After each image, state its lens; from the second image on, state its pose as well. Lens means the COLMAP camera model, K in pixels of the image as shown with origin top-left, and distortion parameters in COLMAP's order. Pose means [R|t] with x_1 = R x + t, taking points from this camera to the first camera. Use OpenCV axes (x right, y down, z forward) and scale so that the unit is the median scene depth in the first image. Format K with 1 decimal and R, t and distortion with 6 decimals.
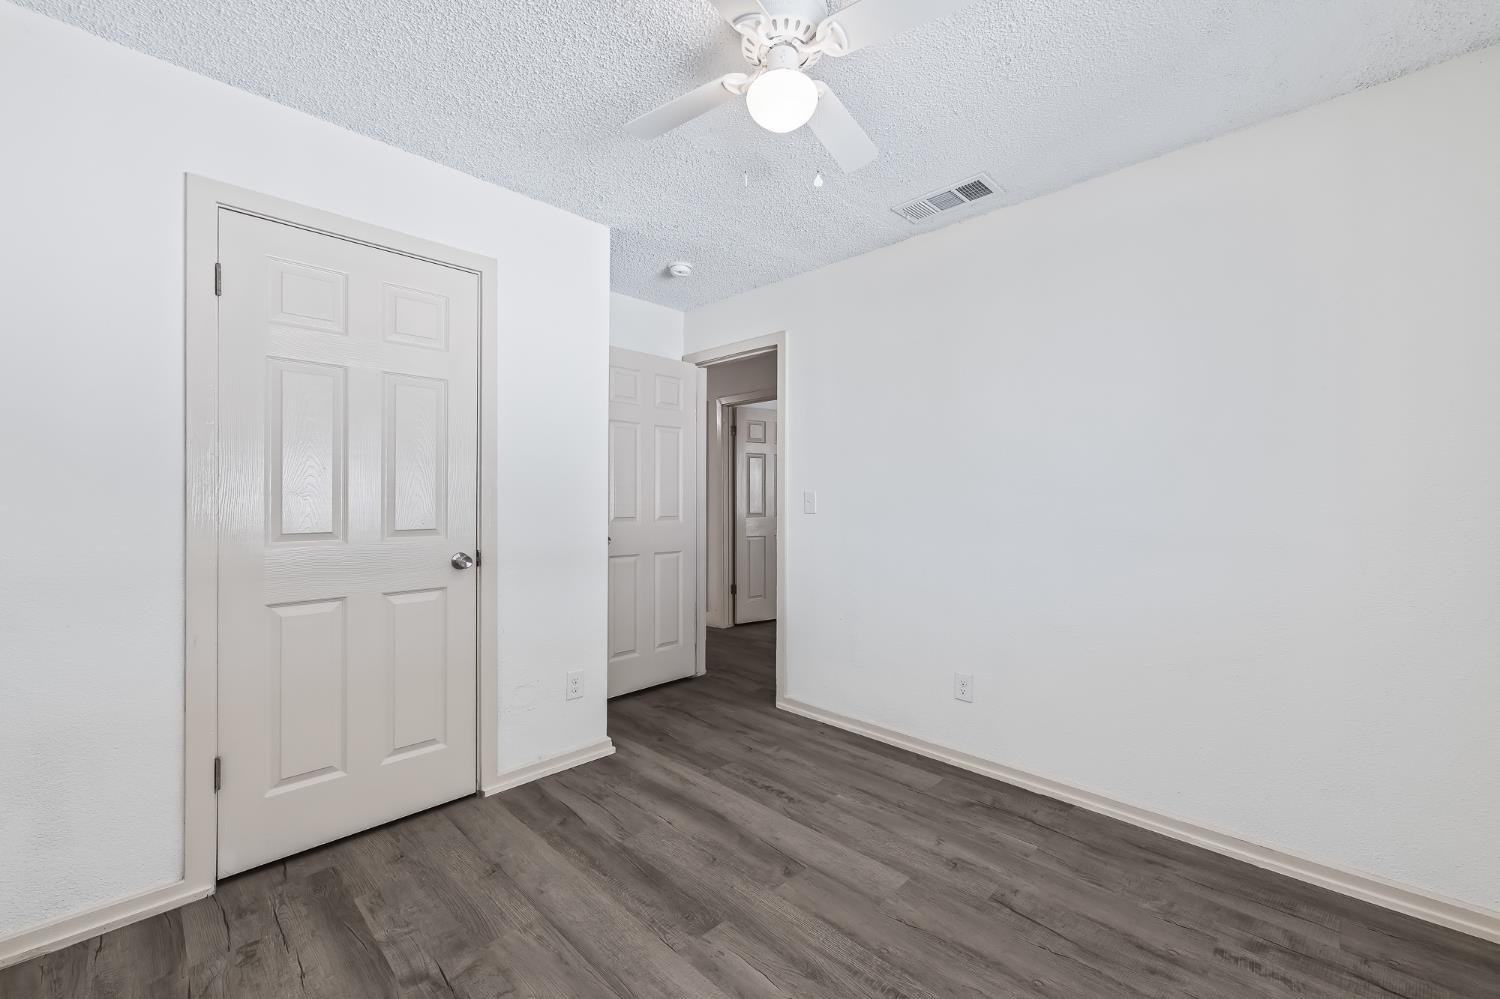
lens RADIAL K [[605.0, 0, 750.7], [0, 605.0, 499.0], [0, 0, 1]] dist [0.004515, -0.001163]
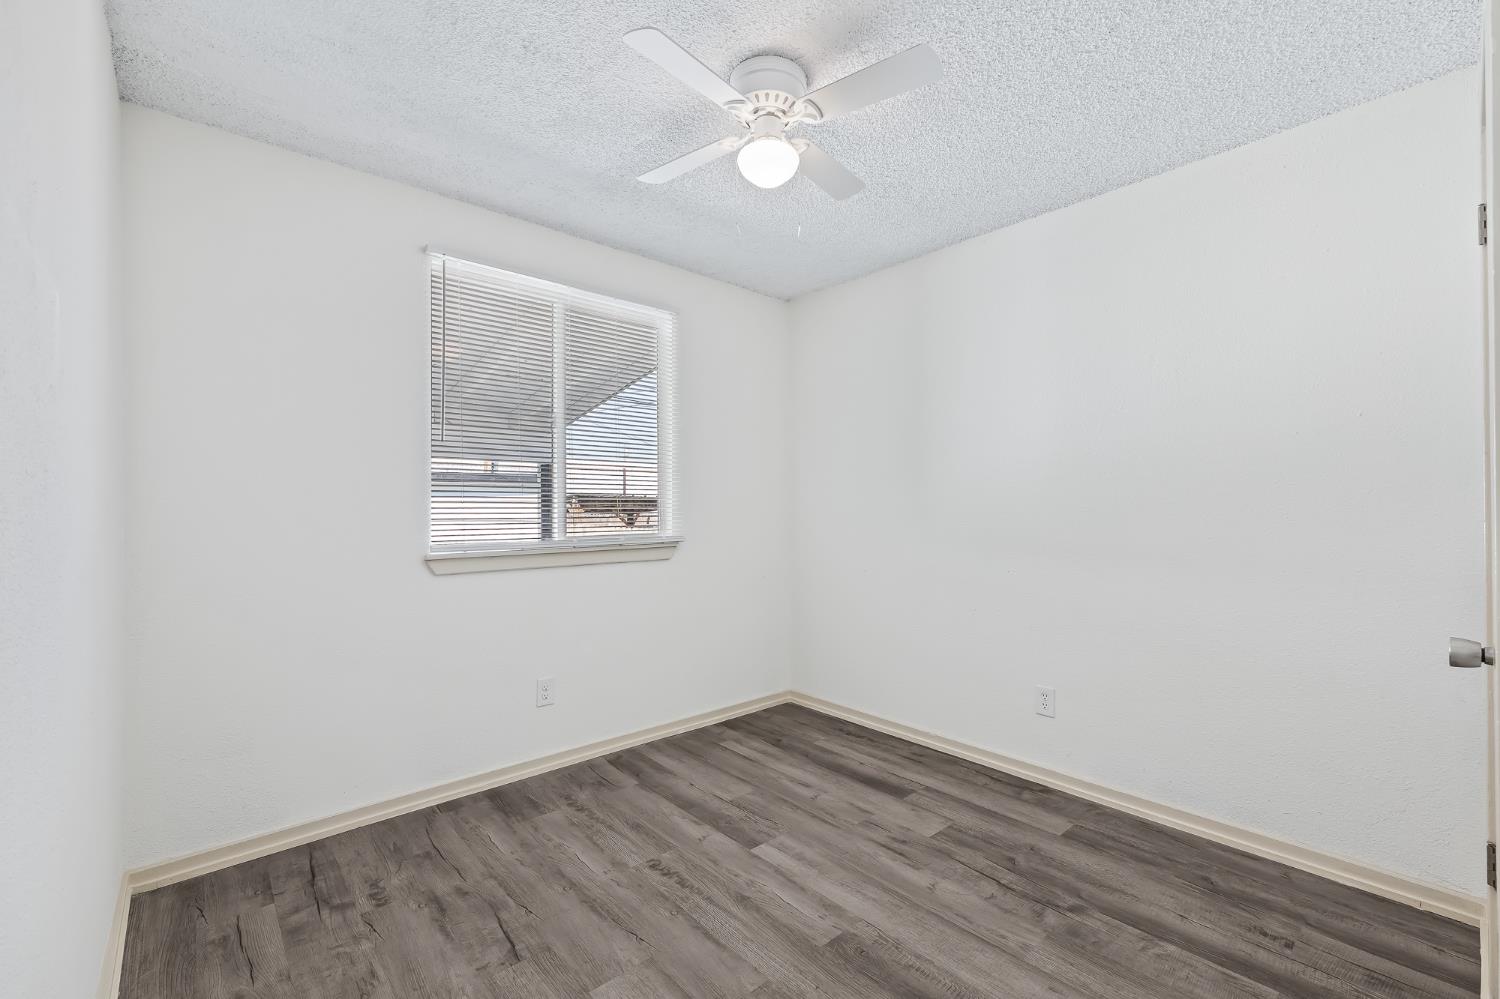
lens RADIAL K [[605.0, 0, 749.2], [0, 605.0, 502.2], [0, 0, 1]] dist [0.004515, -0.001163]
pose [[-0.996691, 0.001162, 0.081269, -0.007548], [0.000792, 0.999989, -0.004584, -0.002567], [-0.081274, -0.004504, -0.996682, 2.050629]]
